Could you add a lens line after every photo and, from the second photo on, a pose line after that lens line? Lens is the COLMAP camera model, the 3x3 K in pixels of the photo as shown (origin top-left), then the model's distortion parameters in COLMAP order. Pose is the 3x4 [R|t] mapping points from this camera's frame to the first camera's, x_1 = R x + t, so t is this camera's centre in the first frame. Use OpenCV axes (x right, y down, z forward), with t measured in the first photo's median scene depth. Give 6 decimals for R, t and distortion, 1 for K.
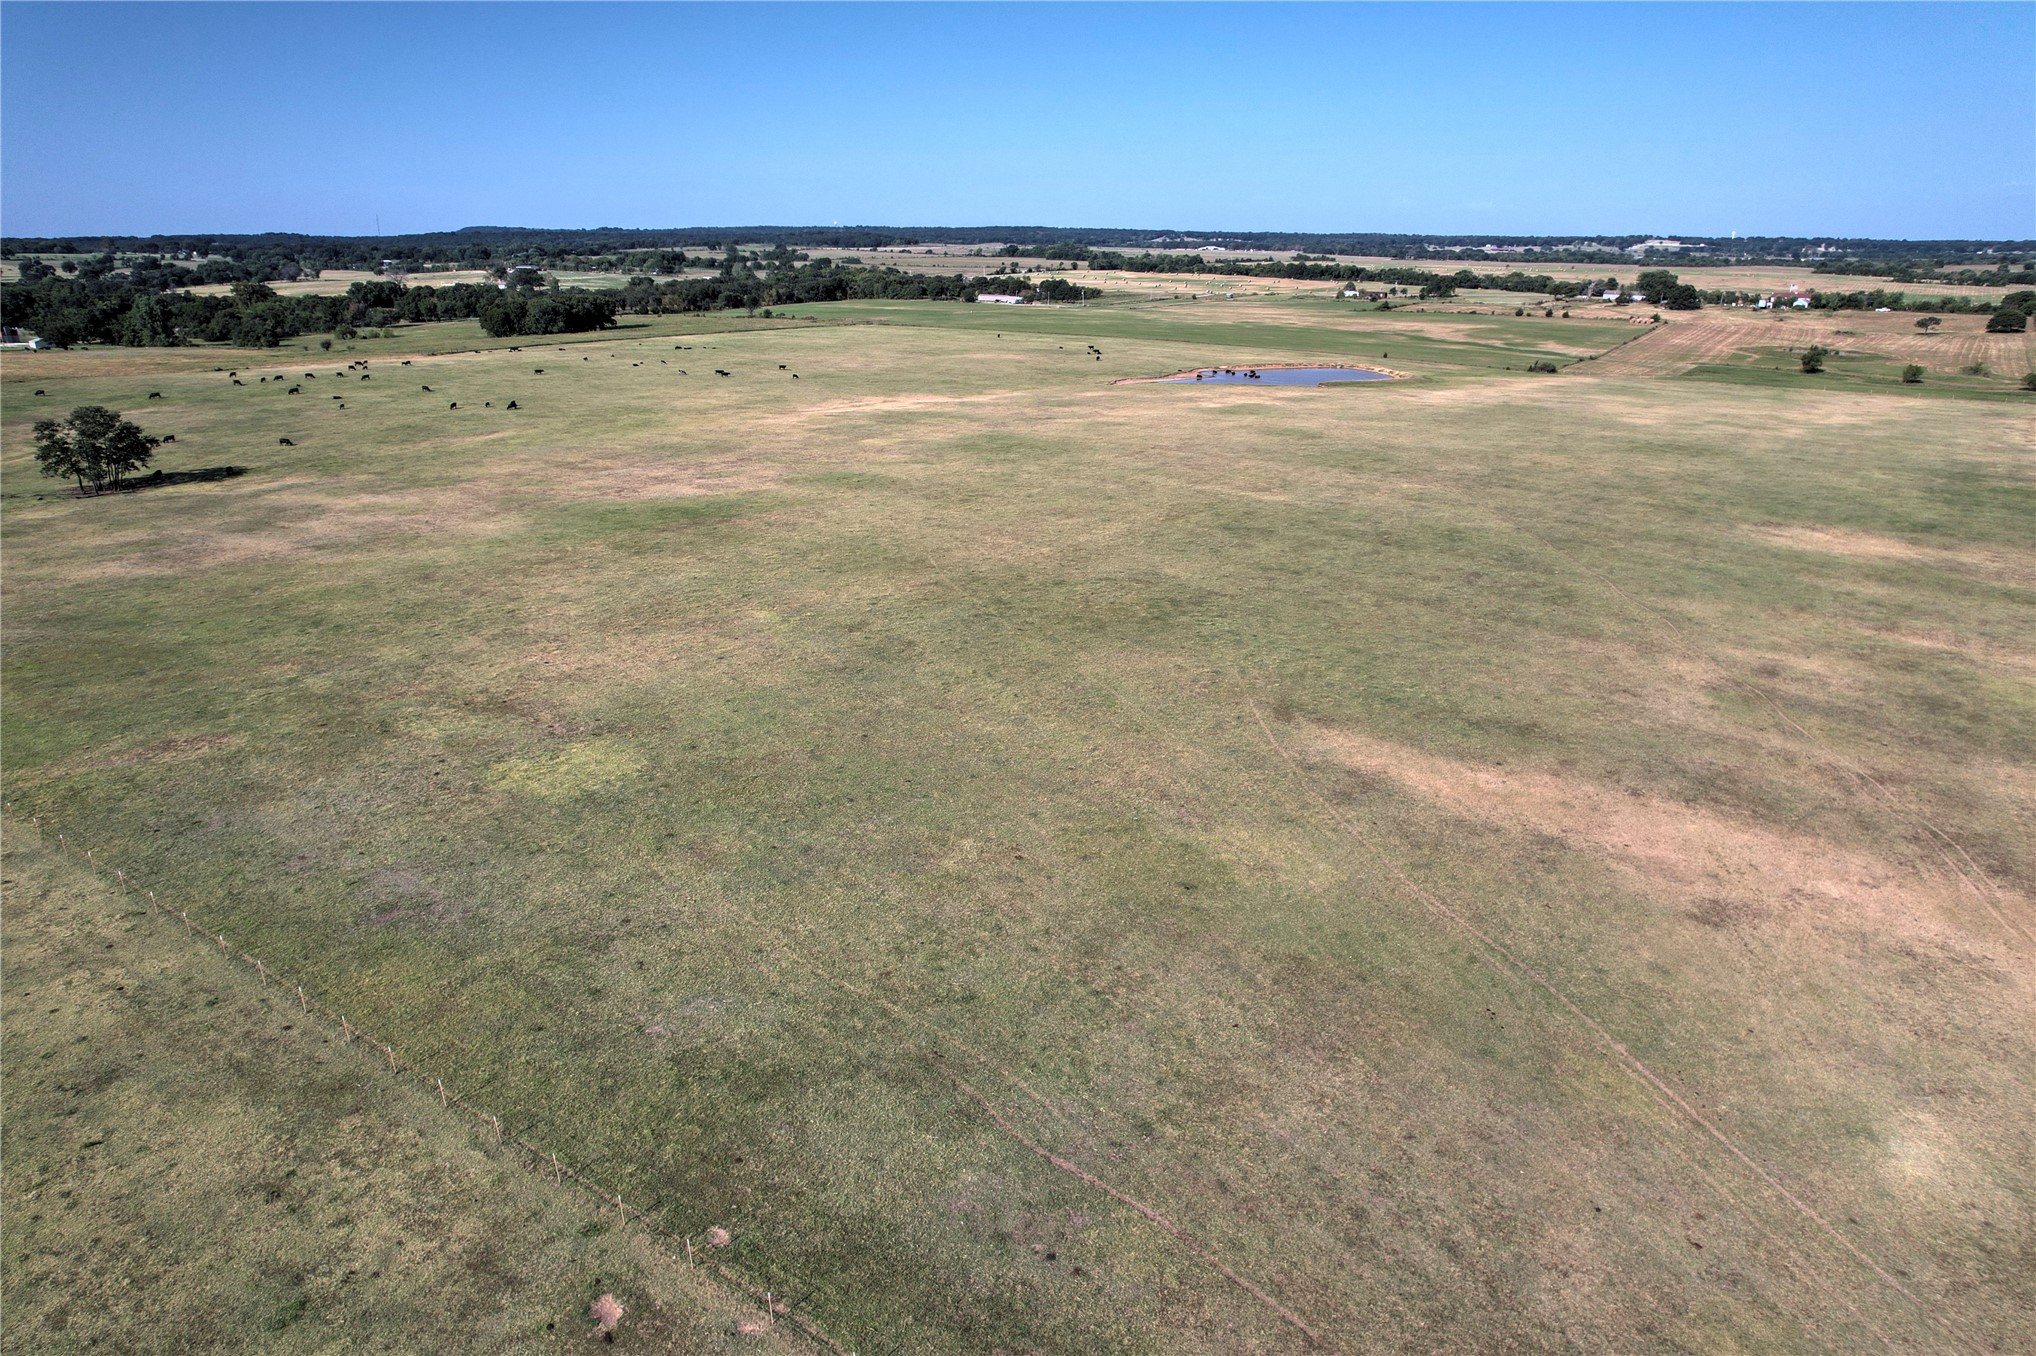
lens RADIAL K [[1297.4, 0, 1018.0], [0, 1297.4, 678.0], [0, 0, 1]] dist [-0.070531, 0.058037]
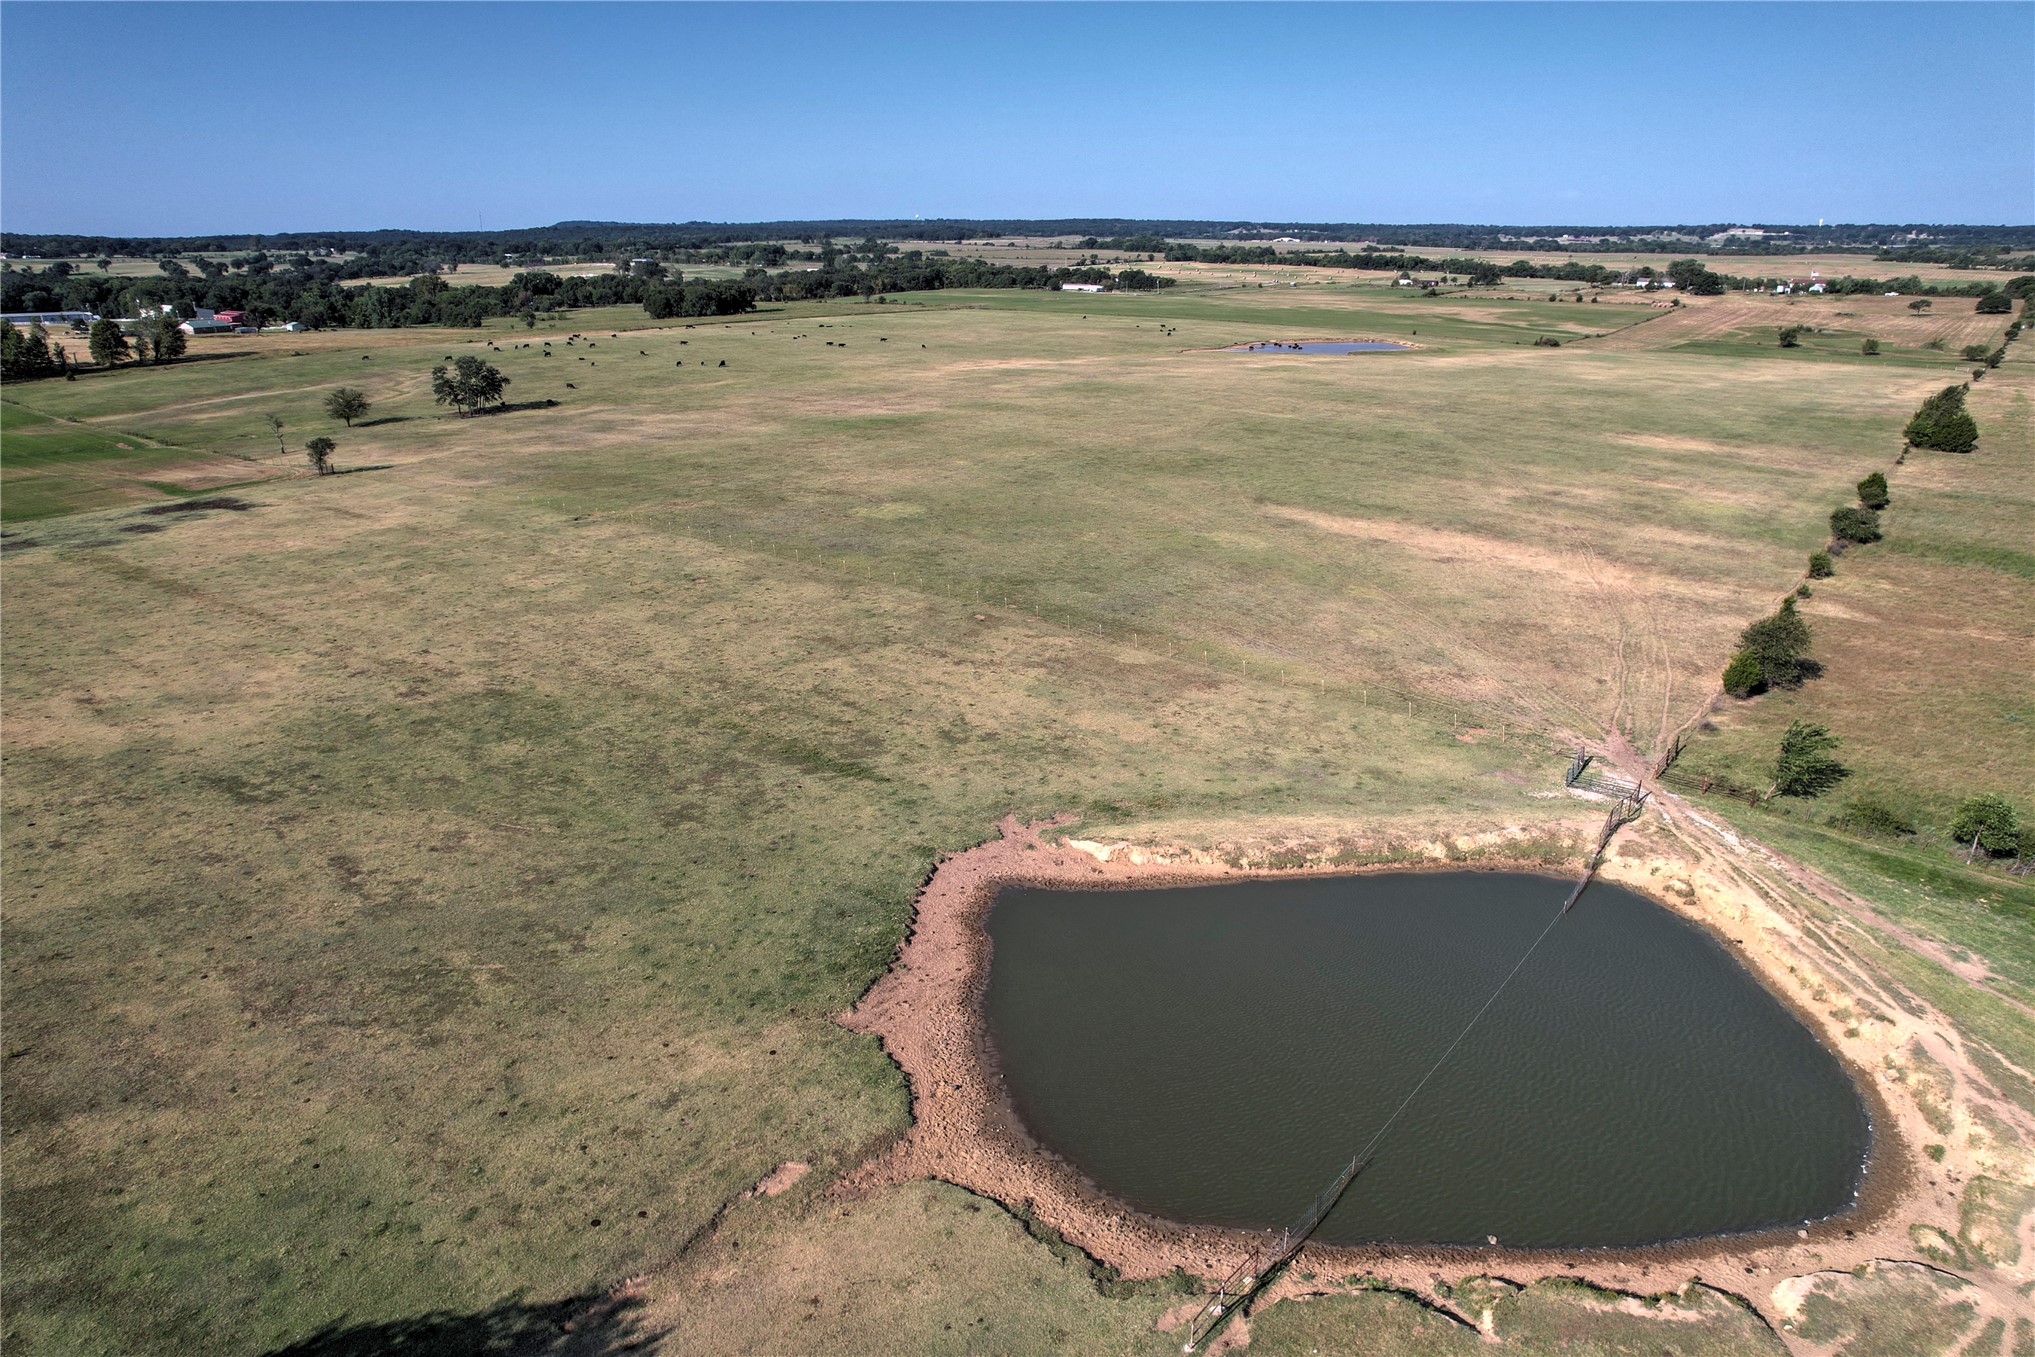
lens RADIAL K [[1296.8, 0, 1017.5], [0, 1296.8, 678.5], [0, 0, 1]] dist [-0.070531, 0.058037]
pose [[0.998368, 0.012840, -0.055655, -0.004499], [-0.012493, 0.999900, 0.006567, 0.039193], [0.055734, -0.005861, 0.998428, -0.122380]]
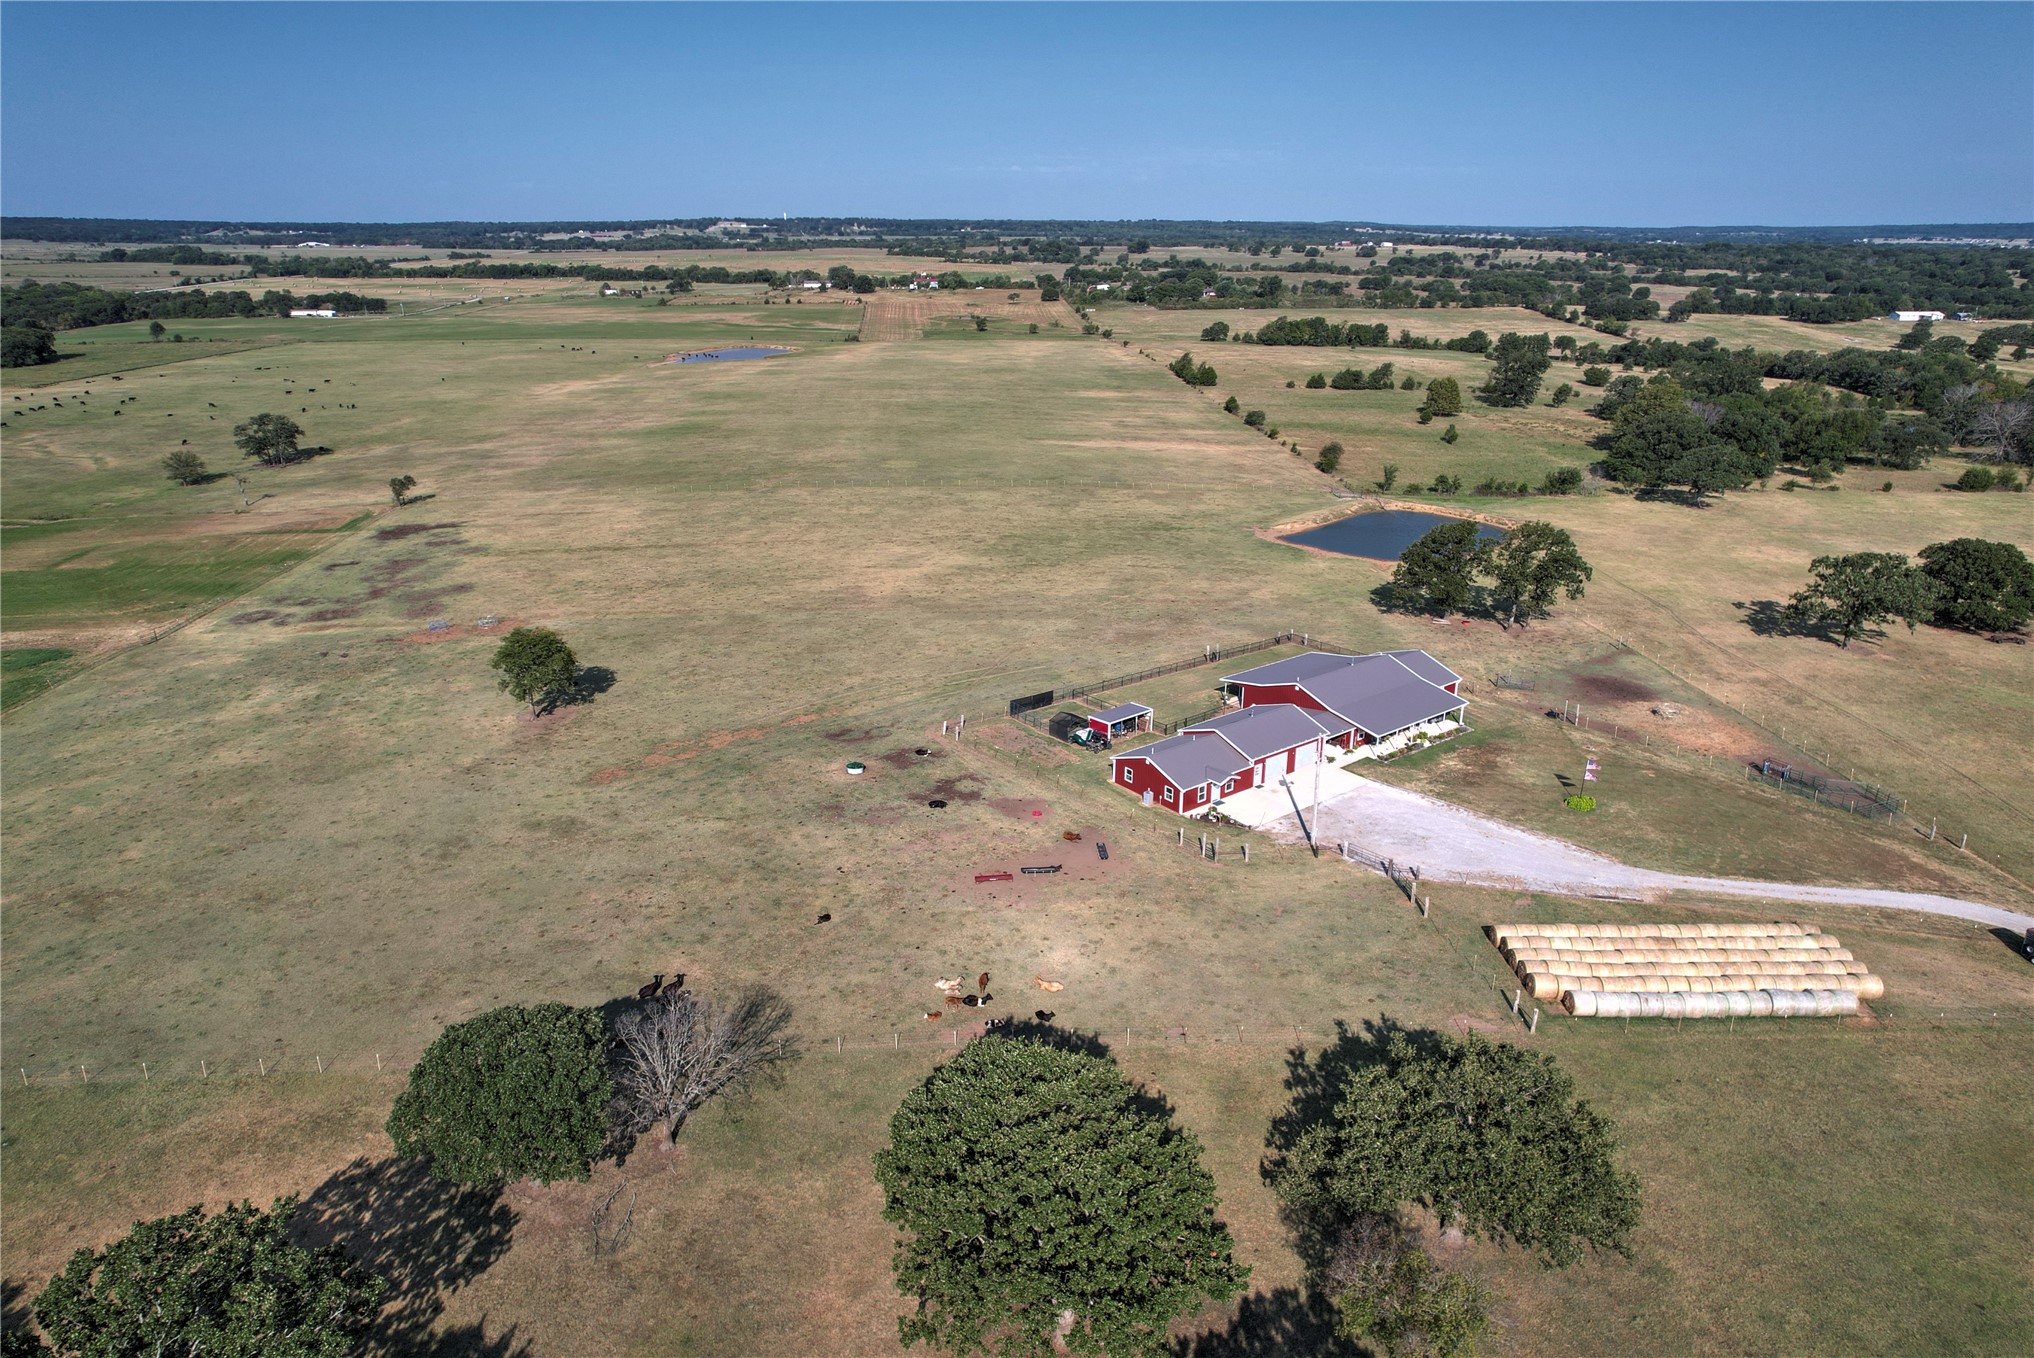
lens RADIAL K [[1296.1, 0, 1017.0], [0, 1296.1, 679.0], [0, 0, 1]] dist [-0.070531, 0.058037]
pose [[0.780415, -0.213420, 0.587711, -0.289408], [0.204039, 0.975415, 0.083270, 0.051966], [-0.591034, 0.054931, 0.804774, -0.251979]]
